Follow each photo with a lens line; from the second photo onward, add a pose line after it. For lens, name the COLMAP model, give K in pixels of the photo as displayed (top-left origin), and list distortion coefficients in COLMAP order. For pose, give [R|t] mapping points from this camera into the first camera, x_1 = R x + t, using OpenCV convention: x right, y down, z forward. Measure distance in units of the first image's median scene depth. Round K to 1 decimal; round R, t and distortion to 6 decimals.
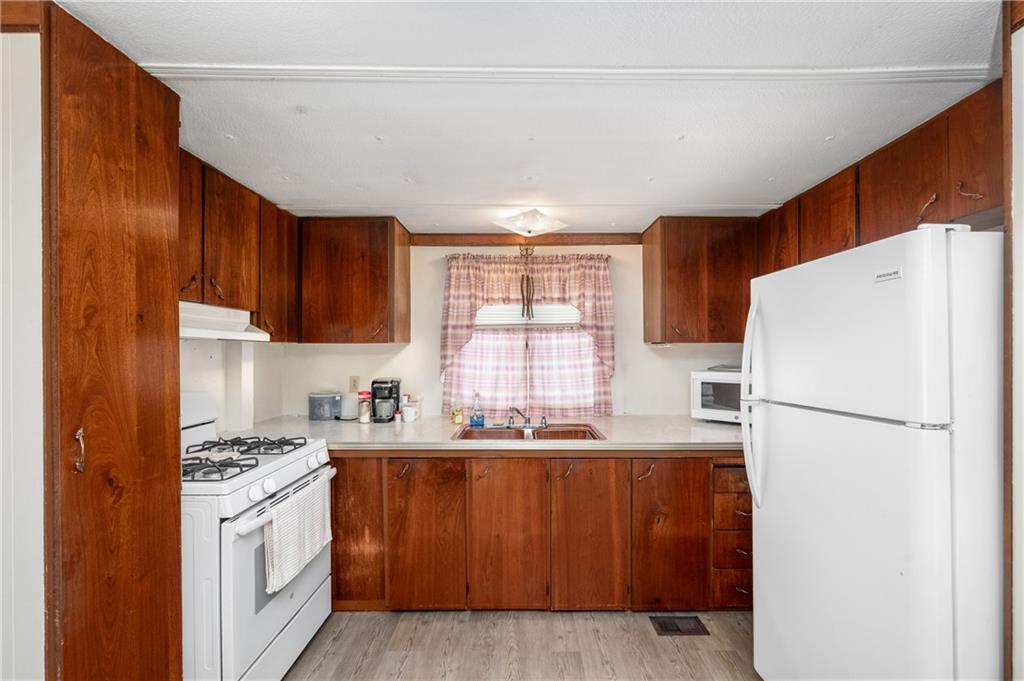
lens RADIAL K [[436.0, 0, 516.3], [0, 436.0, 349.7], [0, 0, 1]] dist [-0.003456, -0.000239]
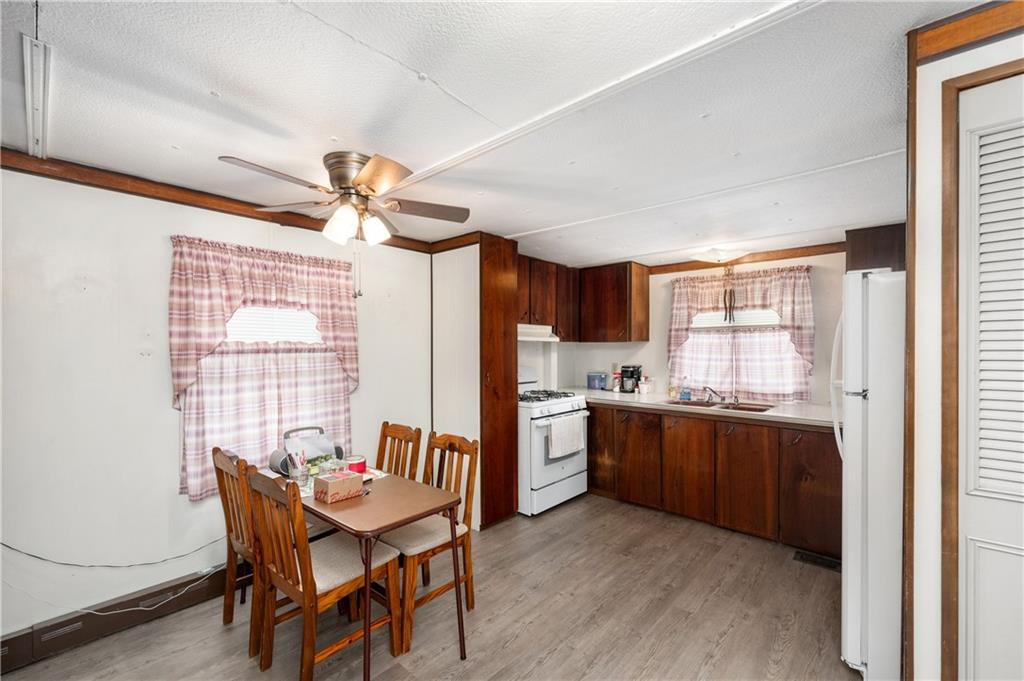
lens RADIAL K [[436.0, 0, 511.0], [0, 436.0, 344.8], [0, 0, 1]] dist [-0.003456, -0.000239]
pose [[0.738227, -0.000656, -0.674552, 0.458663], [0.000298, 1.000000, -0.000646, -0.003683], [0.674552, 0.000276, 0.738227, -0.448545]]
